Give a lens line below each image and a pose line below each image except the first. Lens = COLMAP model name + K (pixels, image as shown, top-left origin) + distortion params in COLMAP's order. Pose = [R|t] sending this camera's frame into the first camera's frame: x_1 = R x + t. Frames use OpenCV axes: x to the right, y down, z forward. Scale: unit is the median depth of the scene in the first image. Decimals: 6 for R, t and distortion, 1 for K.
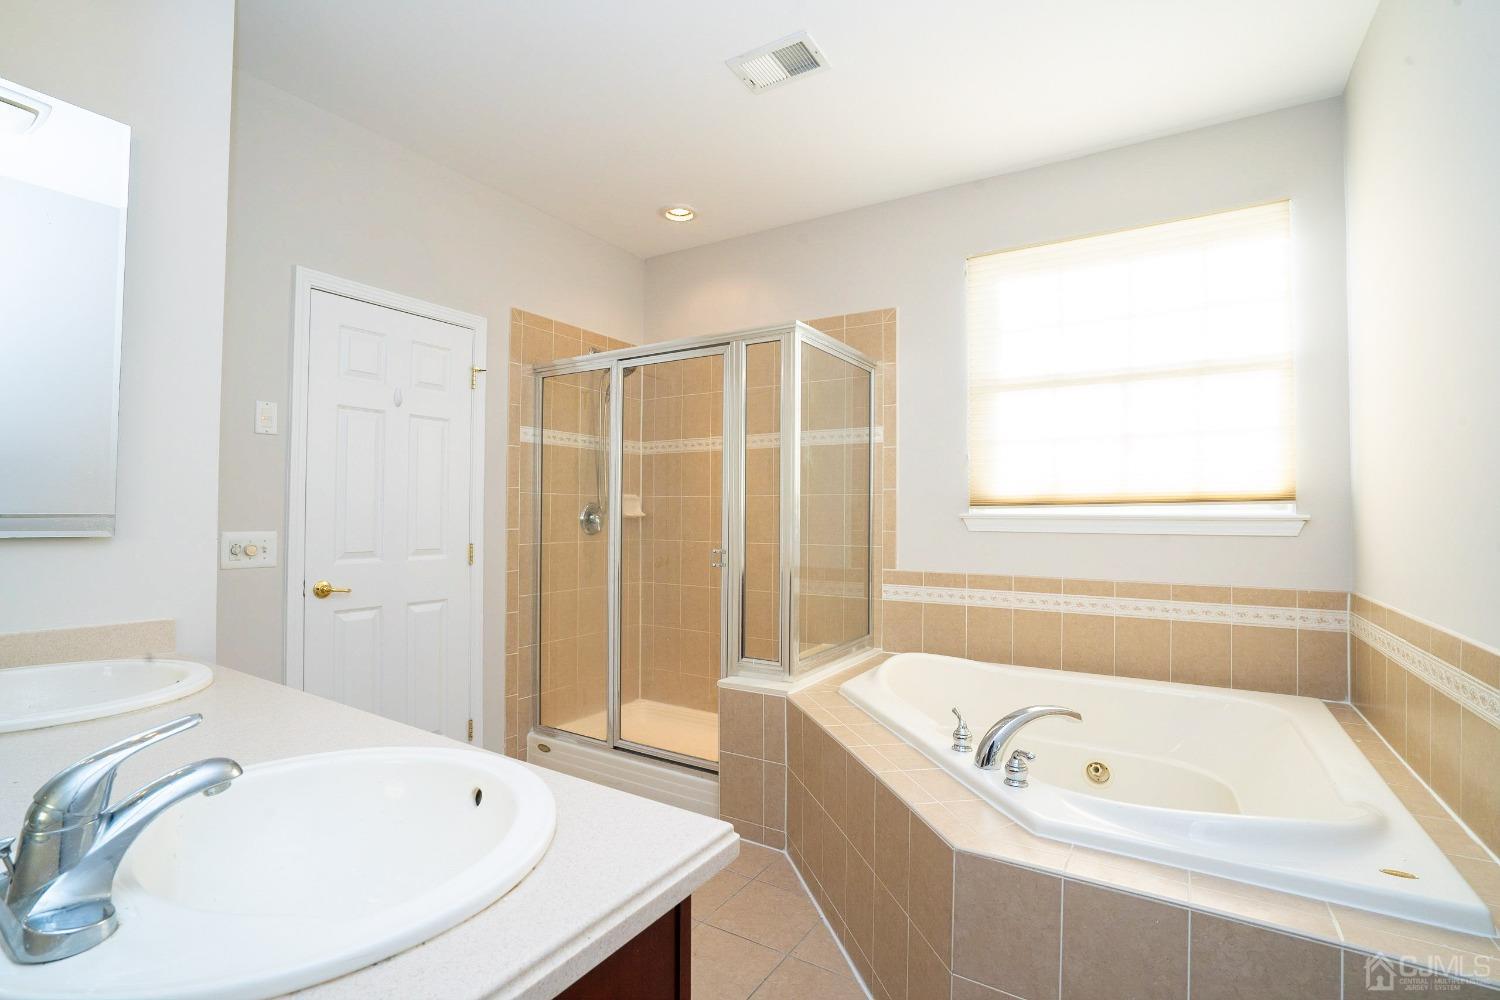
lens RADIAL K [[693.7, 0, 745.9], [0, 693.7, 500.5], [0, 0, 1]] dist [-0.057831, 0.022086]
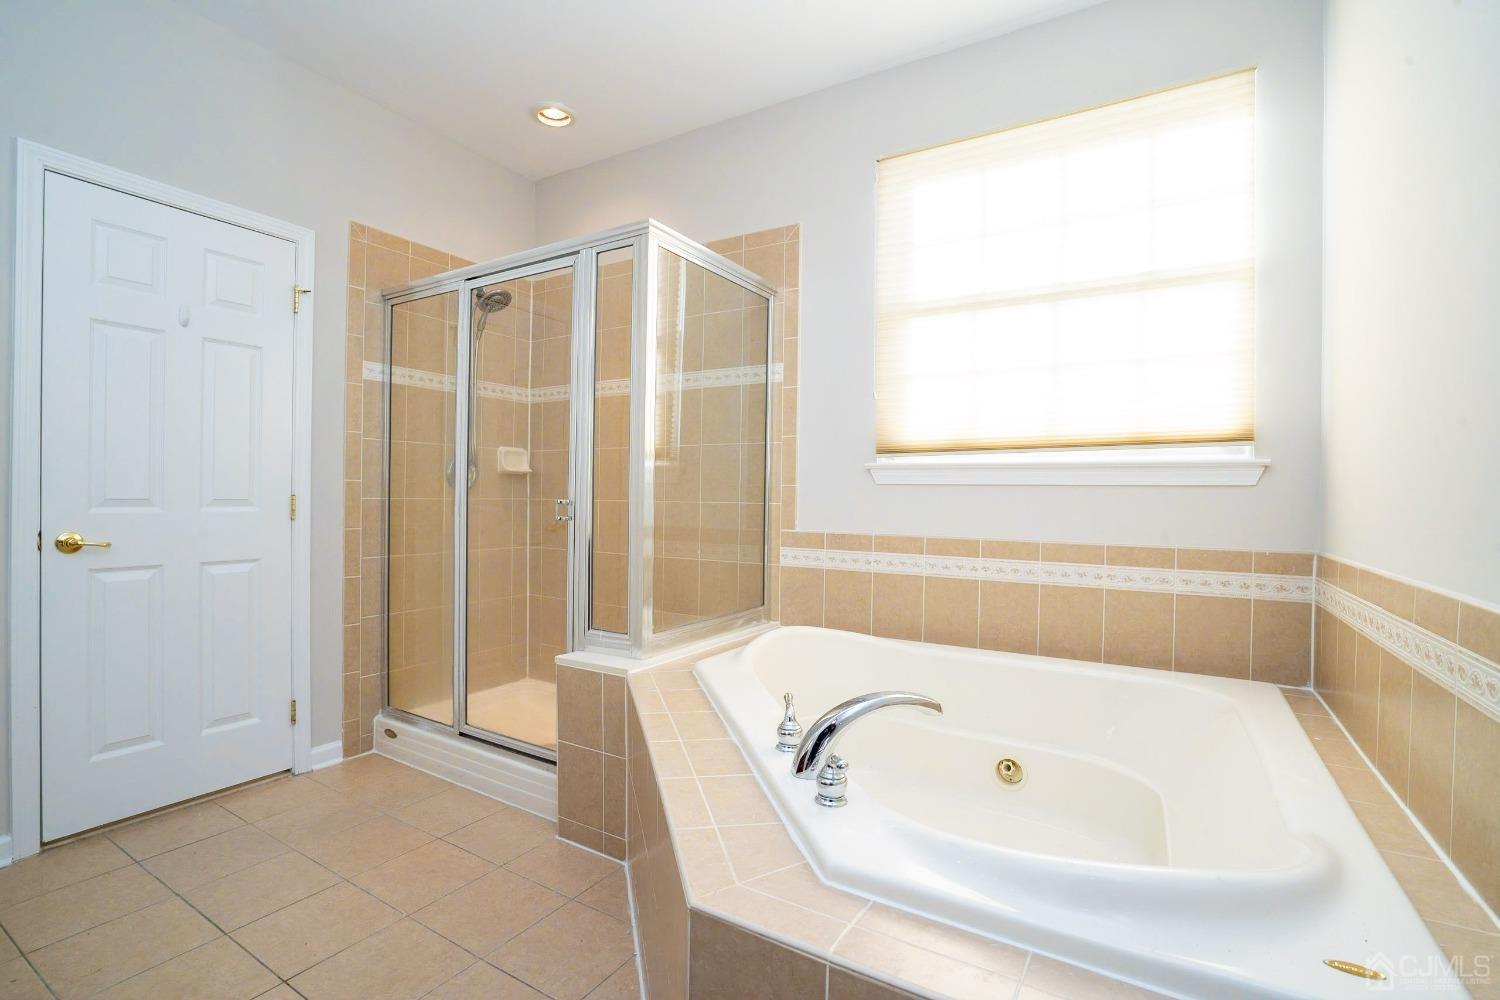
lens RADIAL K [[693.7, 0, 745.9], [0, 693.7, 500.5], [0, 0, 1]] dist [-0.057831, 0.022086]
pose [[0.999889, 0.007555, 0.012837, 0.173481], [-0.007887, 0.999630, 0.026032, 0.049371], [-0.012636, -0.026131, 0.999579, 0.172087]]
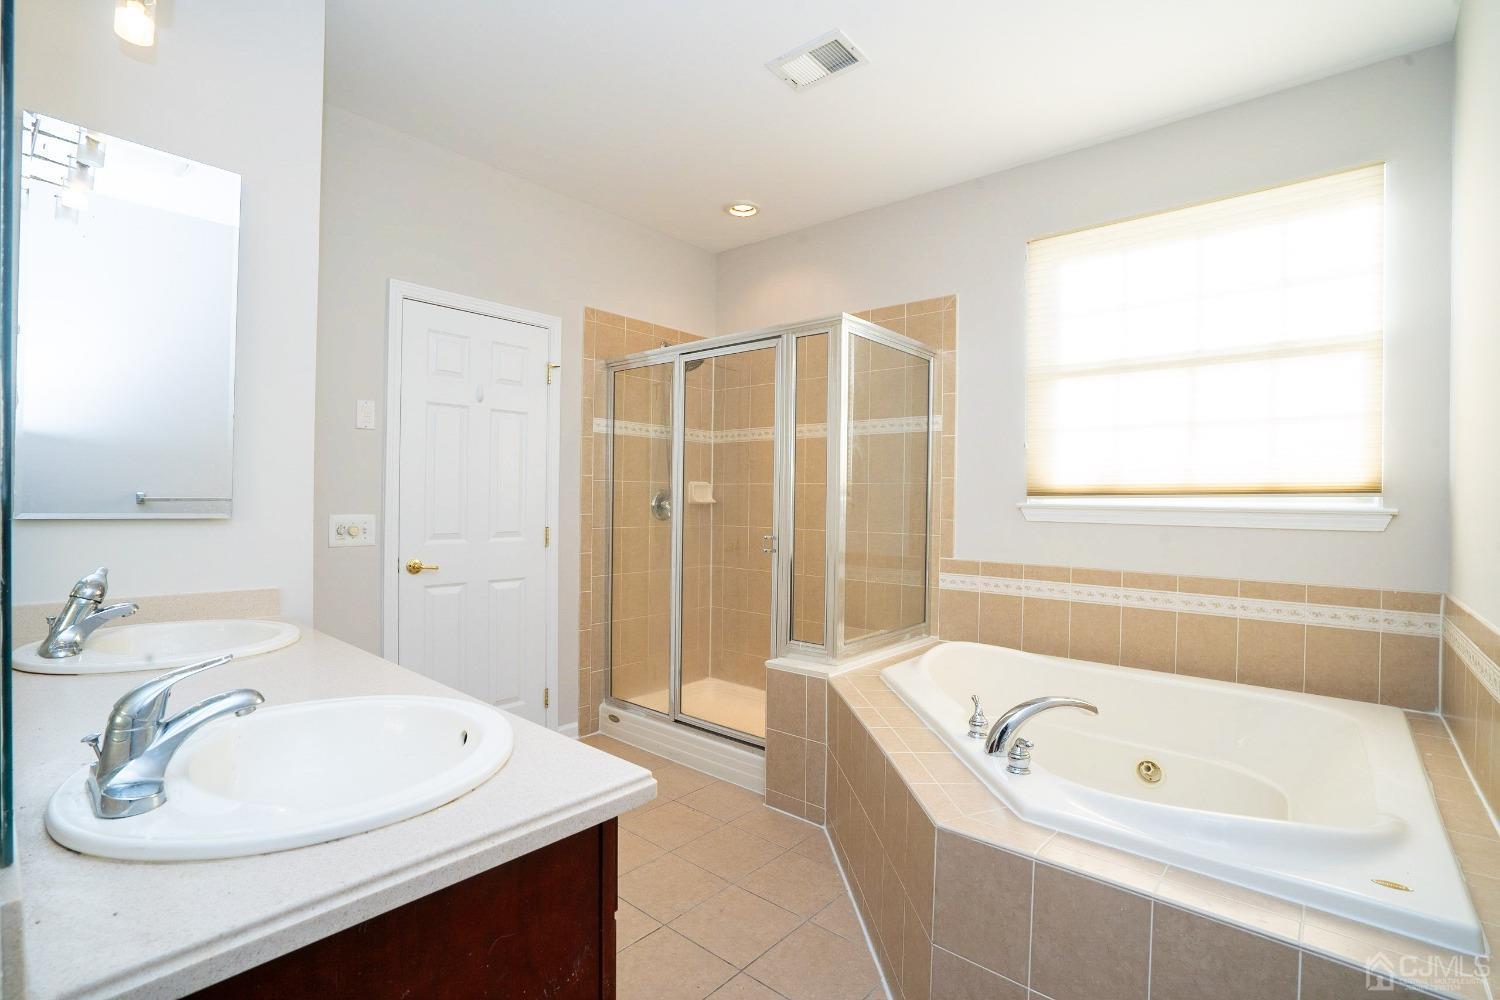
lens RADIAL K [[694.5, 0, 746.4], [0, 694.5, 501.6], [0, 0, 1]] dist [-0.058608, 0.024891]
pose [[0.988628, 0.008050, -0.150163, 0.085319], [-0.004711, 0.999734, 0.022574, -0.004186], [0.150305, -0.021610, 0.988403, -0.034563]]
